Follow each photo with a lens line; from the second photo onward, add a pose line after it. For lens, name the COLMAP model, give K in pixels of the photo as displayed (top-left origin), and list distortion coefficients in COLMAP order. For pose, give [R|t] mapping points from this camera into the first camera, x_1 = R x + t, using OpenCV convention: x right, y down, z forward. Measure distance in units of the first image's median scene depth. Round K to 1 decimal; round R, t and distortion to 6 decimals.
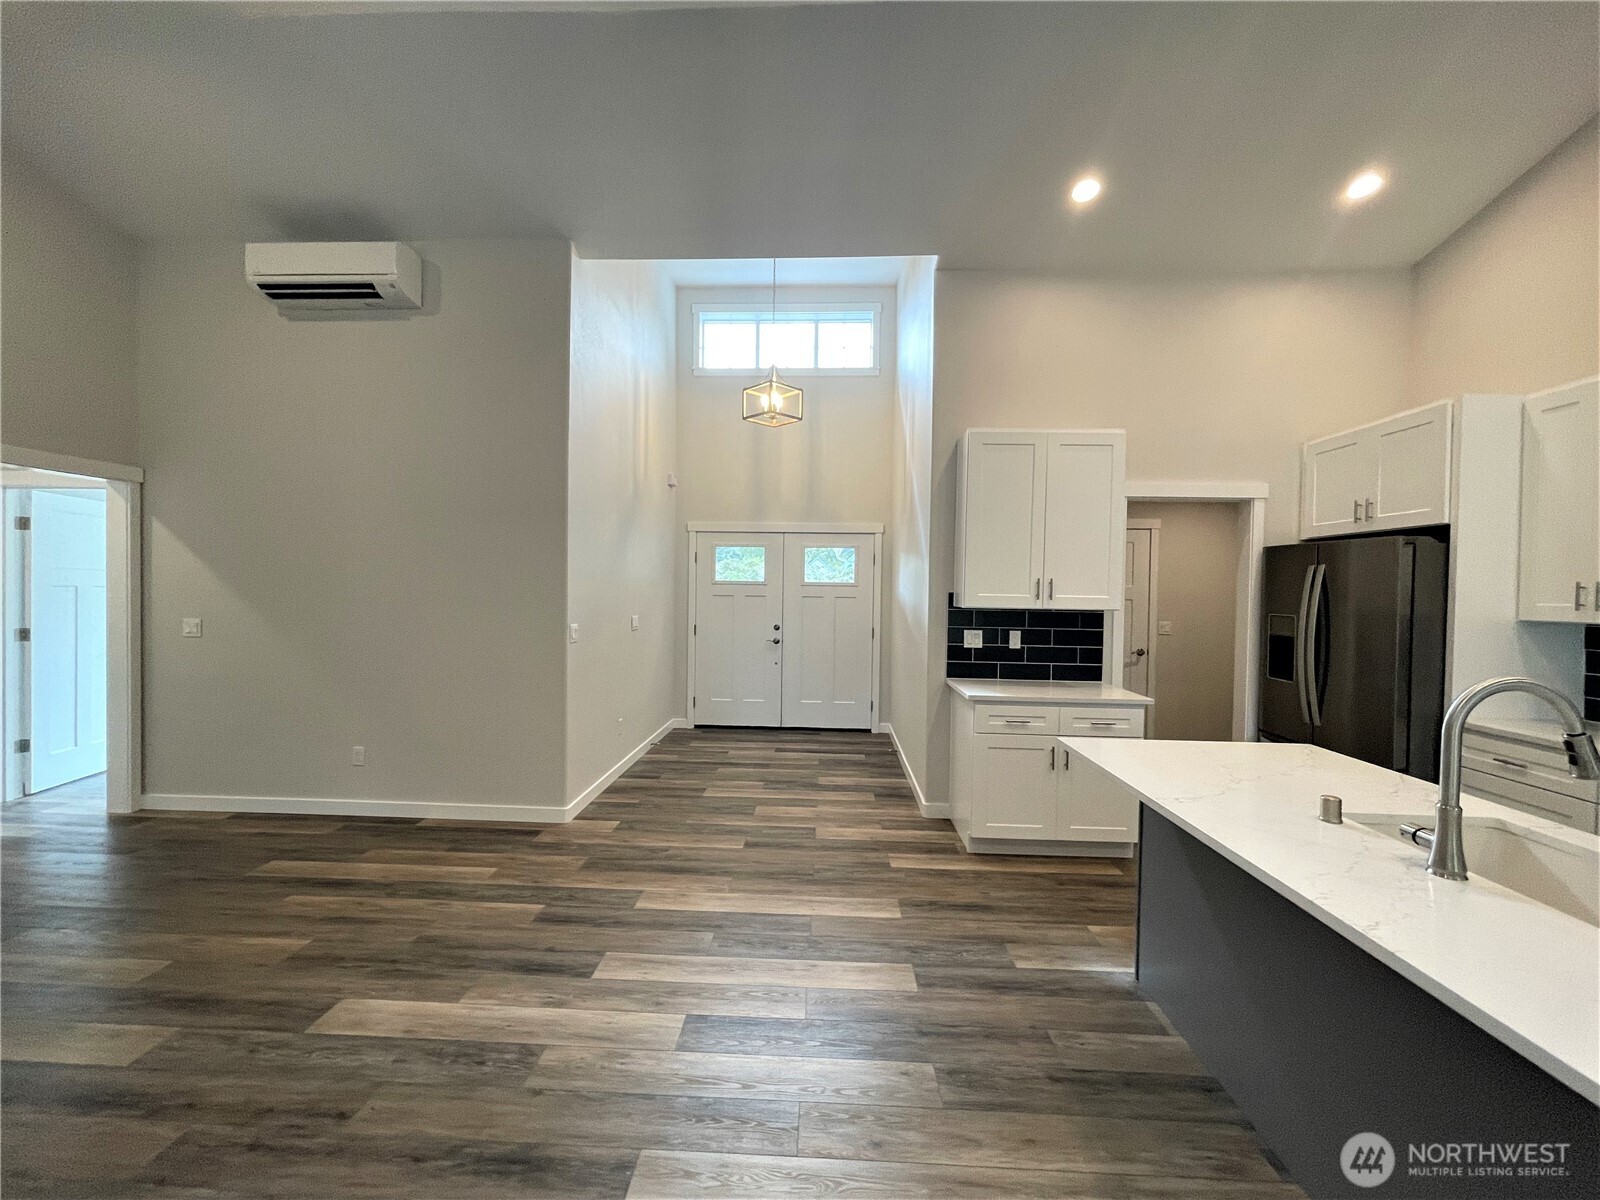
lens RADIAL K [[643.0, 0, 794.6], [0, 643.0, 599.3], [0, 0, 1]] dist [-0.002389, 0.000474]
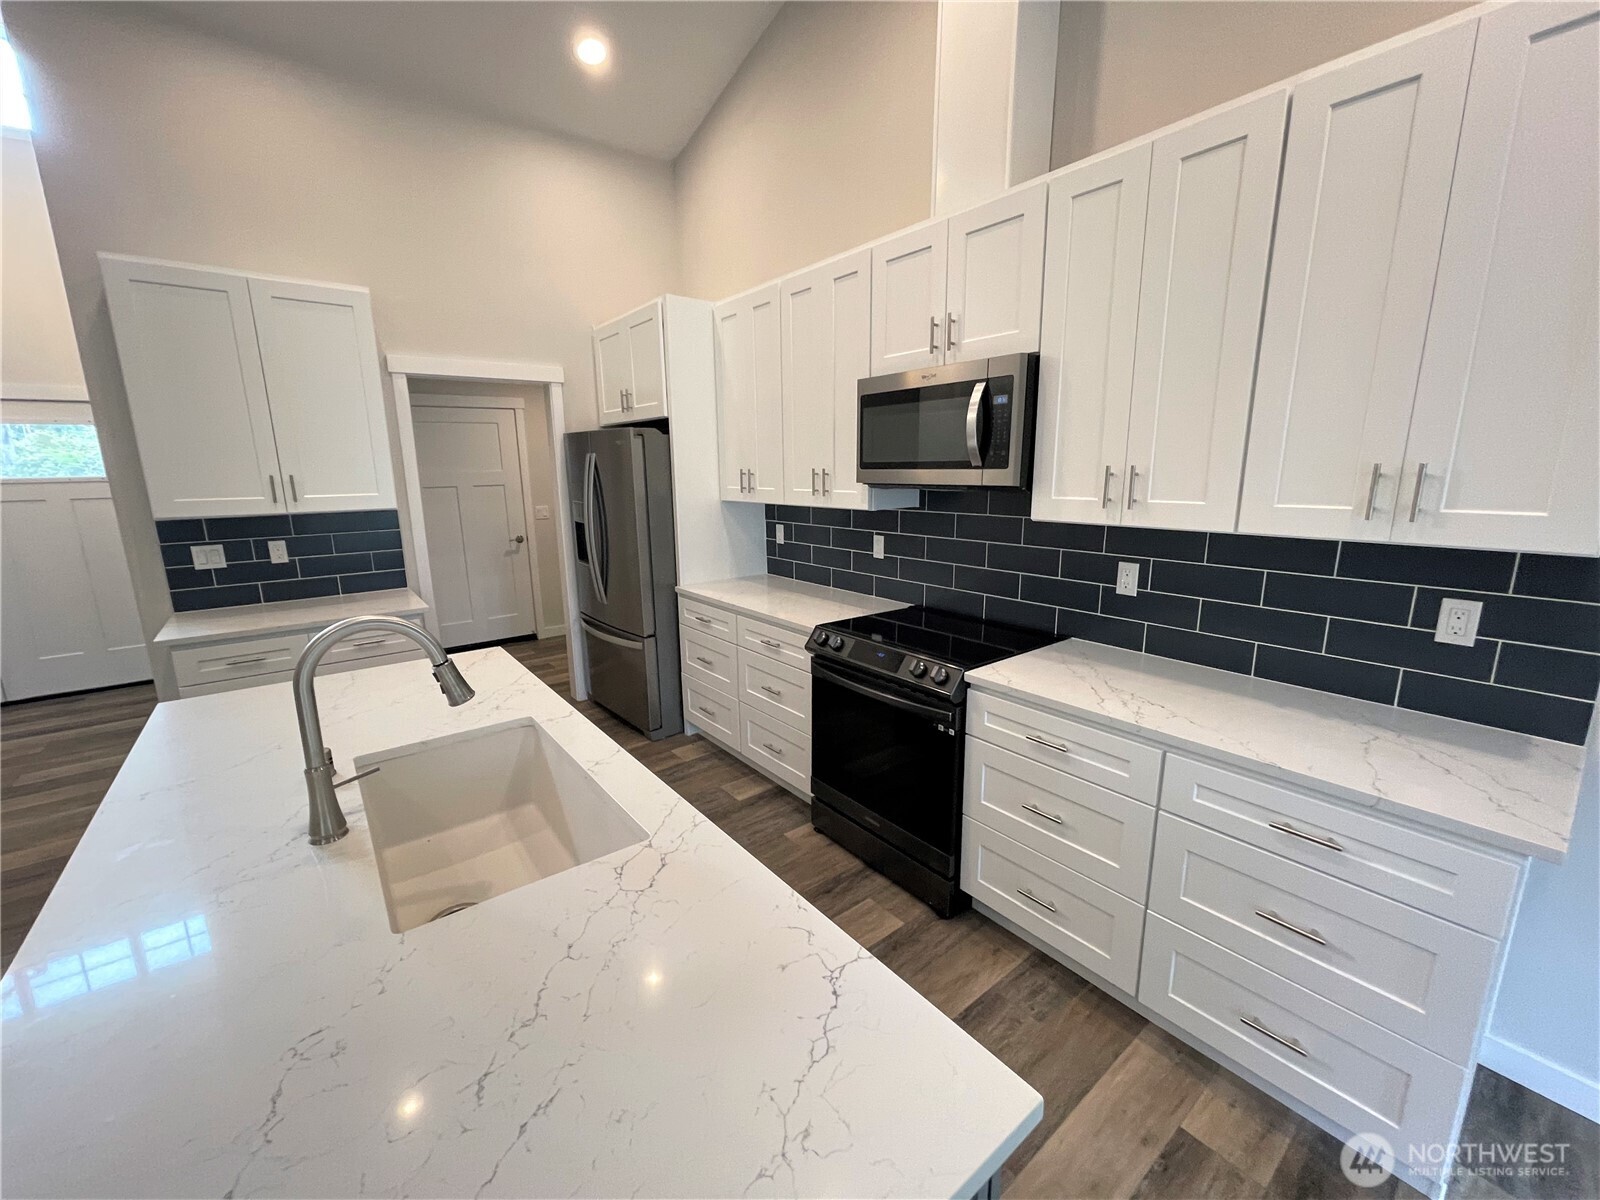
lens RADIAL K [[643.0, 0, 795.7], [0, 643.0, 602.0], [0, 0, 1]] dist [-0.002389, 0.000474]
pose [[0.759693, -0.161803, 0.629830, 0.332178], [0.034507, 0.977216, 0.209425, -0.022593], [-0.649365, -0.137365, 0.747968, -0.027286]]
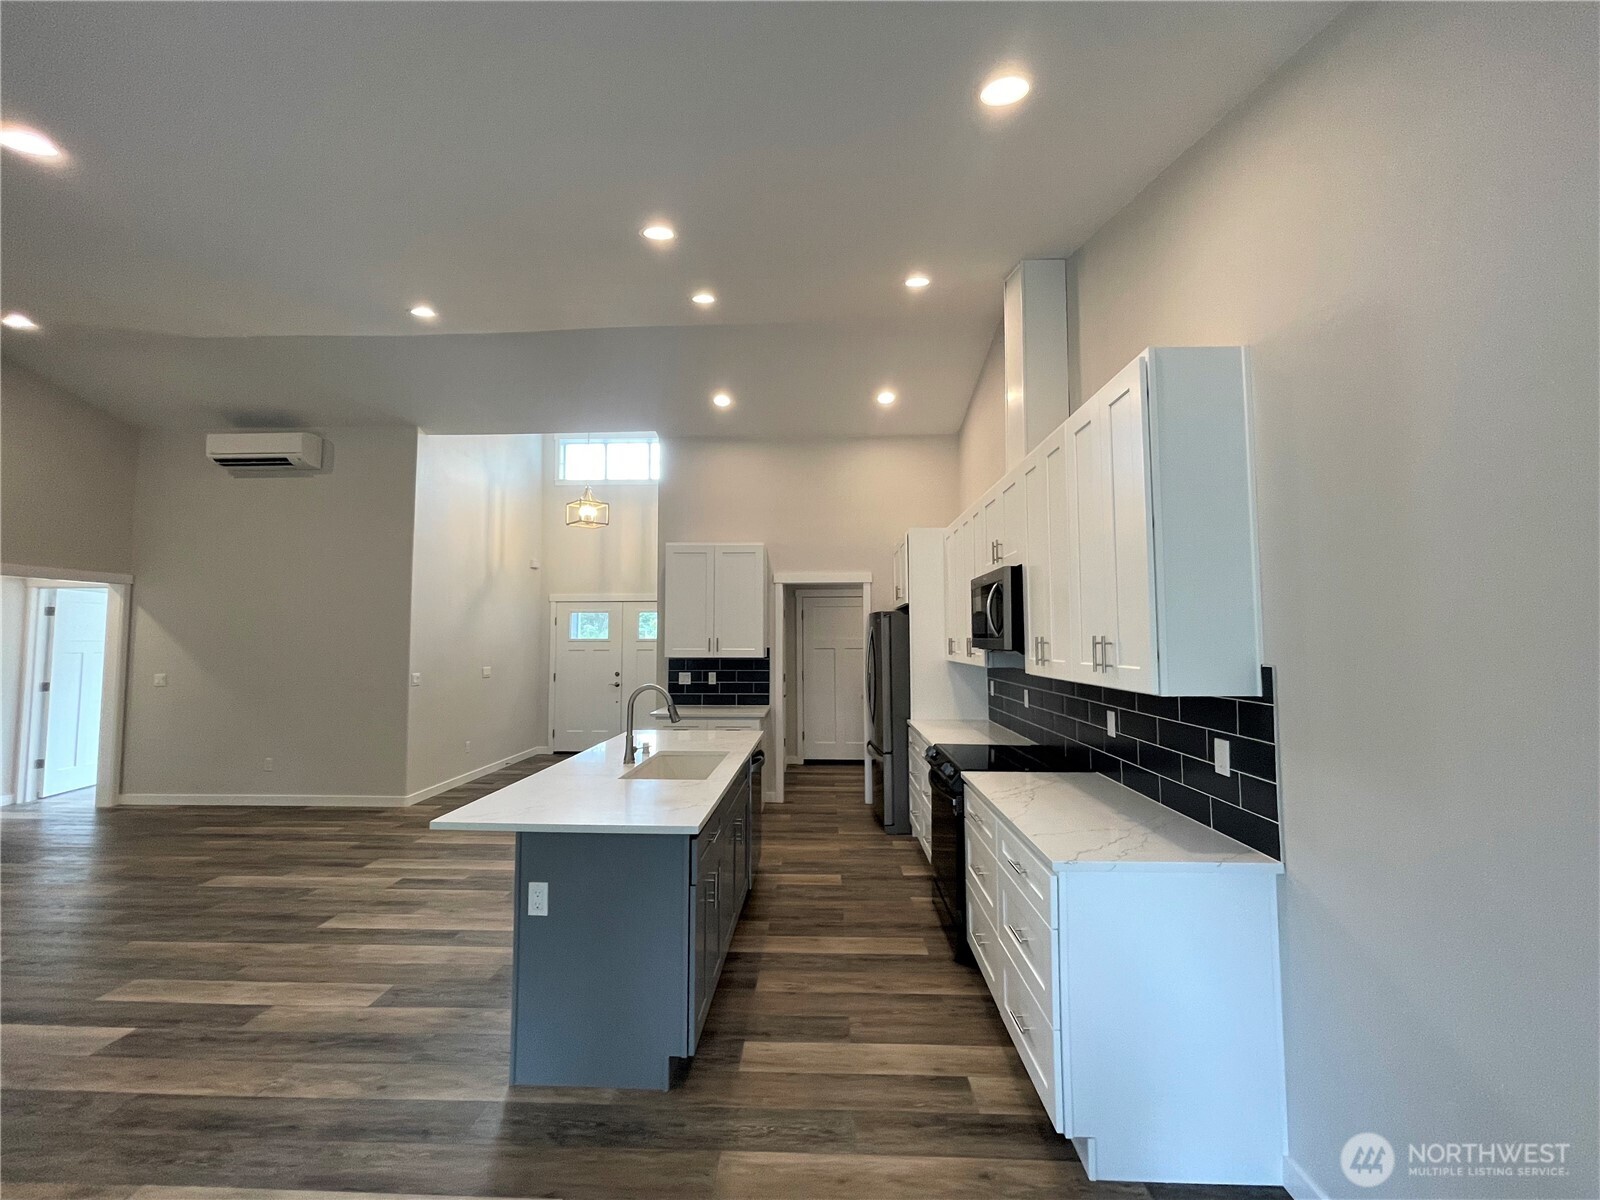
lens RADIAL K [[643.0, 0, 797.1], [0, 643.0, 599.6], [0, 0, 1]] dist [-0.002389, 0.000474]
pose [[0.999827, -0.016827, 0.007953, 0.554298], [0.017369, 0.997116, -0.073877, -0.006601], [-0.006687, 0.074003, 0.997236, -0.532265]]
